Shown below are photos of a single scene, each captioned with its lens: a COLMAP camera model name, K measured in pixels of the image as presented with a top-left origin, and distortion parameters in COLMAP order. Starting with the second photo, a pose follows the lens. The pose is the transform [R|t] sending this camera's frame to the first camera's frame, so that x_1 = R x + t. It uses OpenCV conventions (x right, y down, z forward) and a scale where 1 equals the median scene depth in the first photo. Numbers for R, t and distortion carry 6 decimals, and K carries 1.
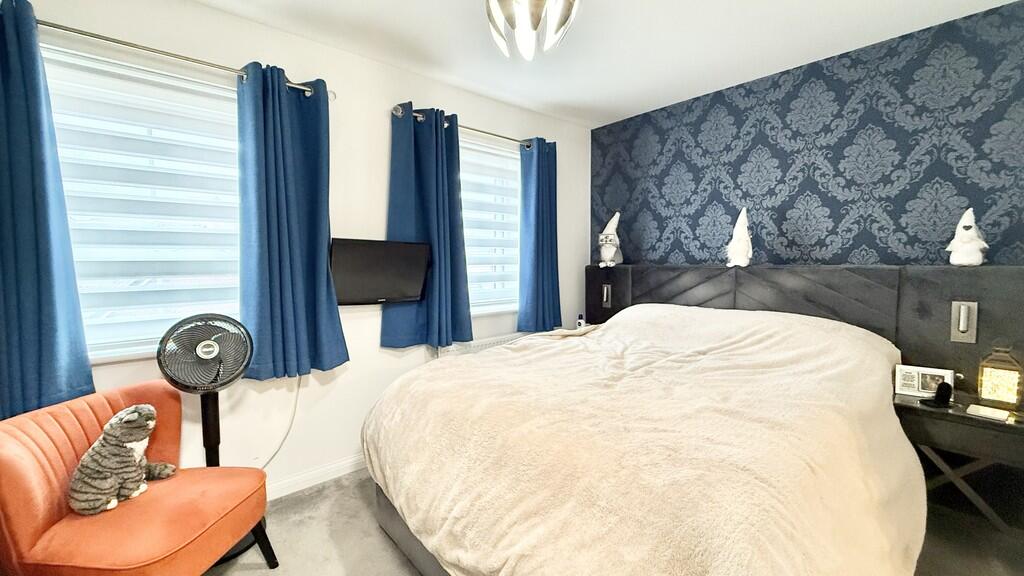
lens RADIAL K [[410.7, 0, 511.5], [0, 410.7, 289.7], [0, 0, 1]] dist [0.000695, -0.004019]
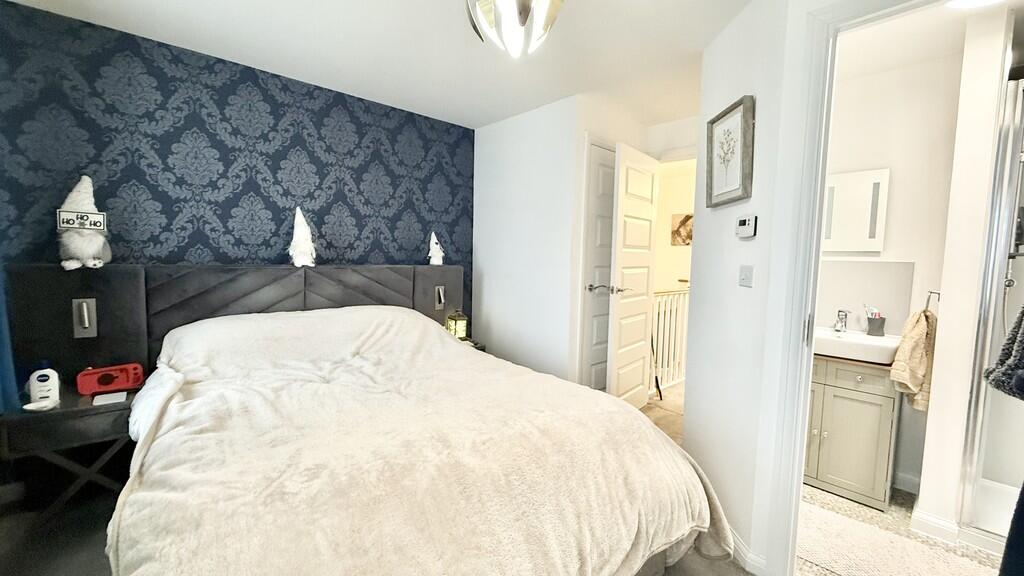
lens RADIAL K [[410.7, 0, 511.5], [0, 410.7, 289.7], [0, 0, 1]] dist [0.000695, -0.004019]
pose [[-0.014265, -0.063714, 0.997866, -0.378922], [0.057137, 0.996285, 0.064430, -0.030056], [-0.998264, 0.057934, -0.010572, 0.435882]]
